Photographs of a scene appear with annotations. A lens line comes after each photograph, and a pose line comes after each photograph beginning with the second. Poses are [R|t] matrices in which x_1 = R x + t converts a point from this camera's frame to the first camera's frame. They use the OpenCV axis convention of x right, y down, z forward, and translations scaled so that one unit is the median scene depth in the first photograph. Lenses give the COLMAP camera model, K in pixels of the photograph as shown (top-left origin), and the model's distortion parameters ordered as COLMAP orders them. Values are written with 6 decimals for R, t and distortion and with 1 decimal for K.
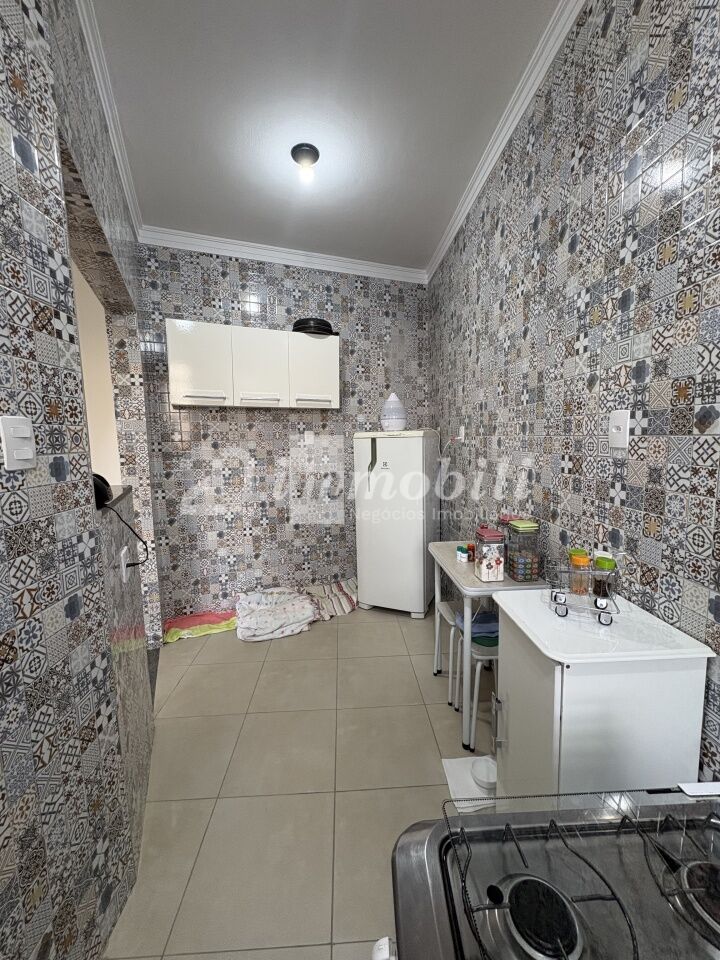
lens RADIAL K [[379.7, 0, 357.7], [0, 379.7, 477.1], [0, 0, 1]] dist [-0.001603, -0.000365]
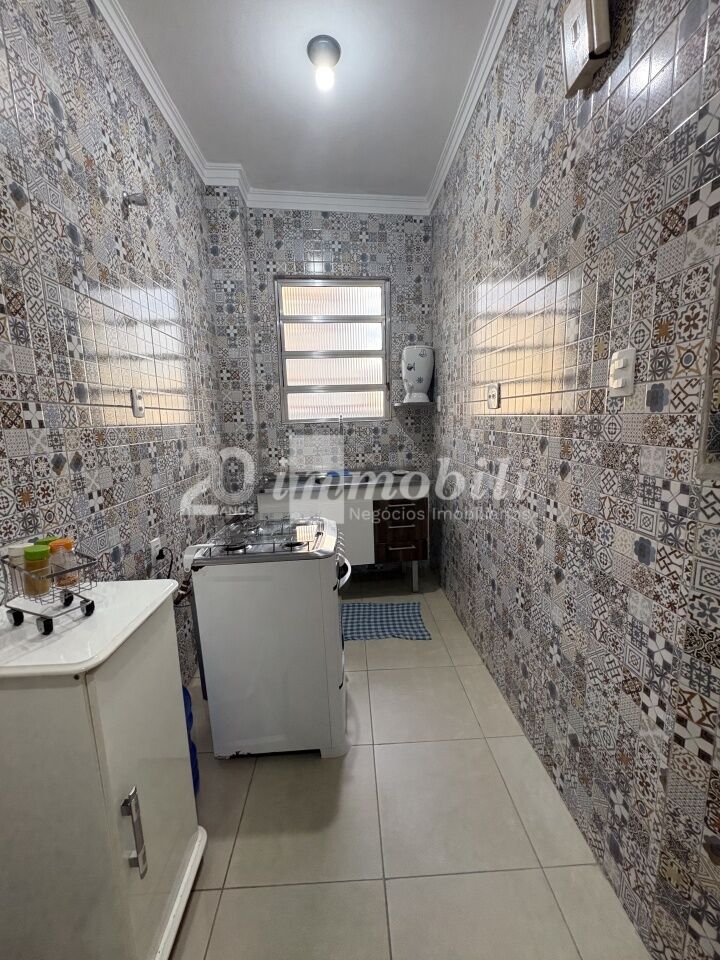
lens RADIAL K [[379.7, 0, 362.2], [0, 379.7, 480.3], [0, 0, 1]] dist [-0.001603, -0.000365]
pose [[-0.998763, 0.048550, -0.010768, -0.060207], [0.044013, 0.963768, 0.263086, 0.148548], [0.023150, 0.262286, -0.964712, 2.021423]]
